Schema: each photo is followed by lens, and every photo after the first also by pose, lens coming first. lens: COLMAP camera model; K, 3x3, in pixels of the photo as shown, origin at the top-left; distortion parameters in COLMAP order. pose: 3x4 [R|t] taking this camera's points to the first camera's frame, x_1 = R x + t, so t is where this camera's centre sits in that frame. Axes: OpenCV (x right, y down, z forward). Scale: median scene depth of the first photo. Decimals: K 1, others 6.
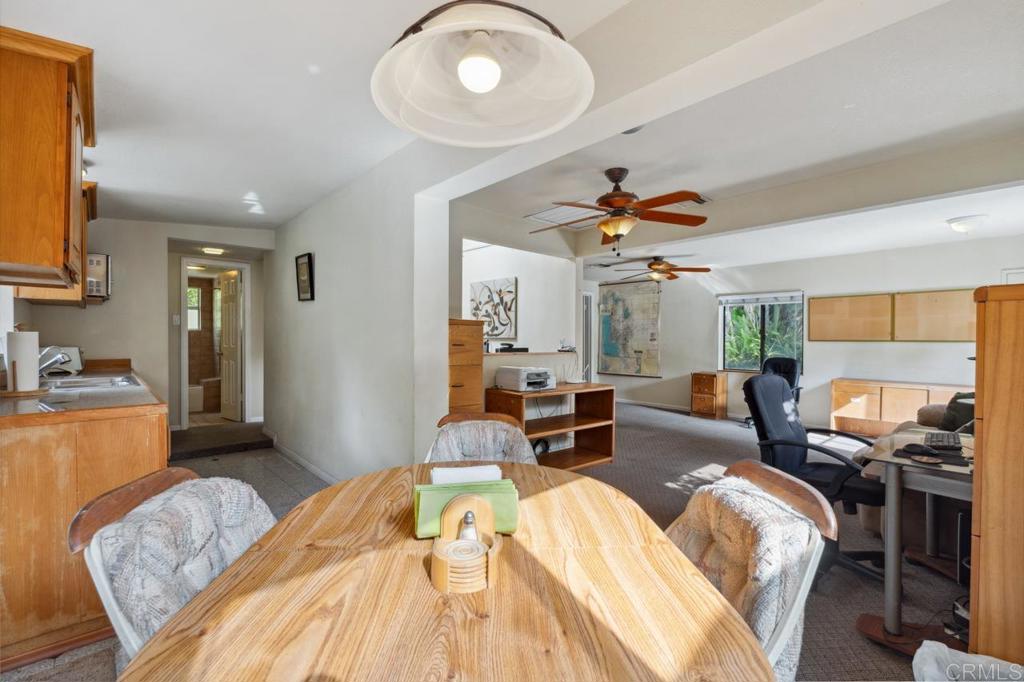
lens RADIAL K [[451.9, 0, 512.0], [0, 451.9, 341.0], [0, 0, 1]] dist [-0.000584, -0.000025]
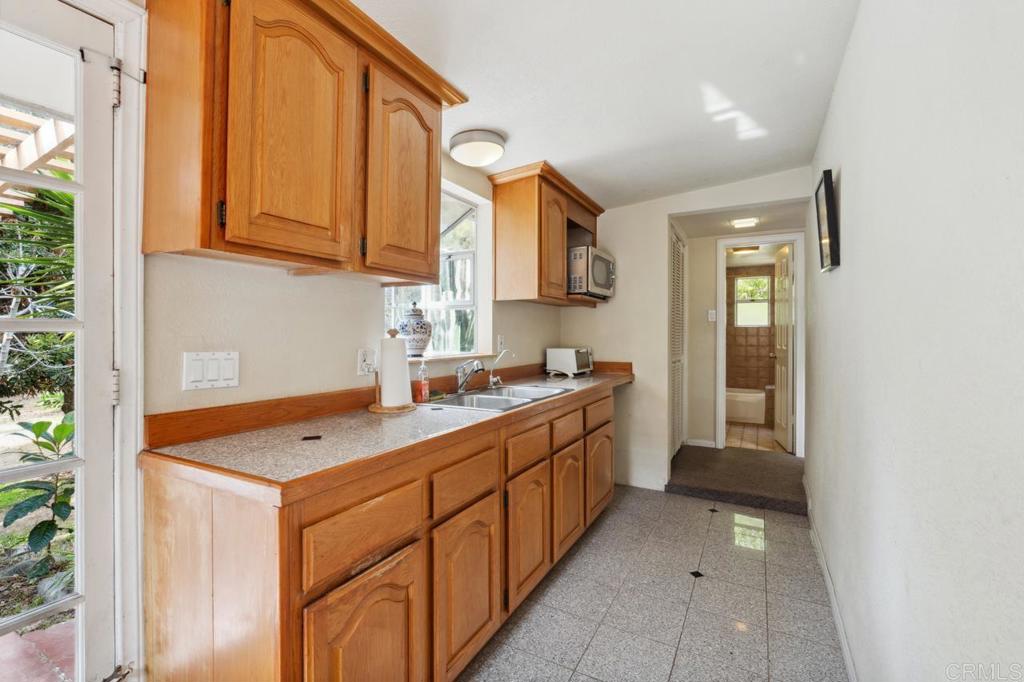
lens RADIAL K [[451.9, 0, 512.0], [0, 451.9, 341.0], [0, 0, 1]] dist [-0.000584, -0.000025]
pose [[0.336101, -0.002262, -0.941823, -0.100414], [0.007705, 0.999970, 0.000348, -0.004046], [0.941794, -0.007374, 0.336108, 0.511969]]
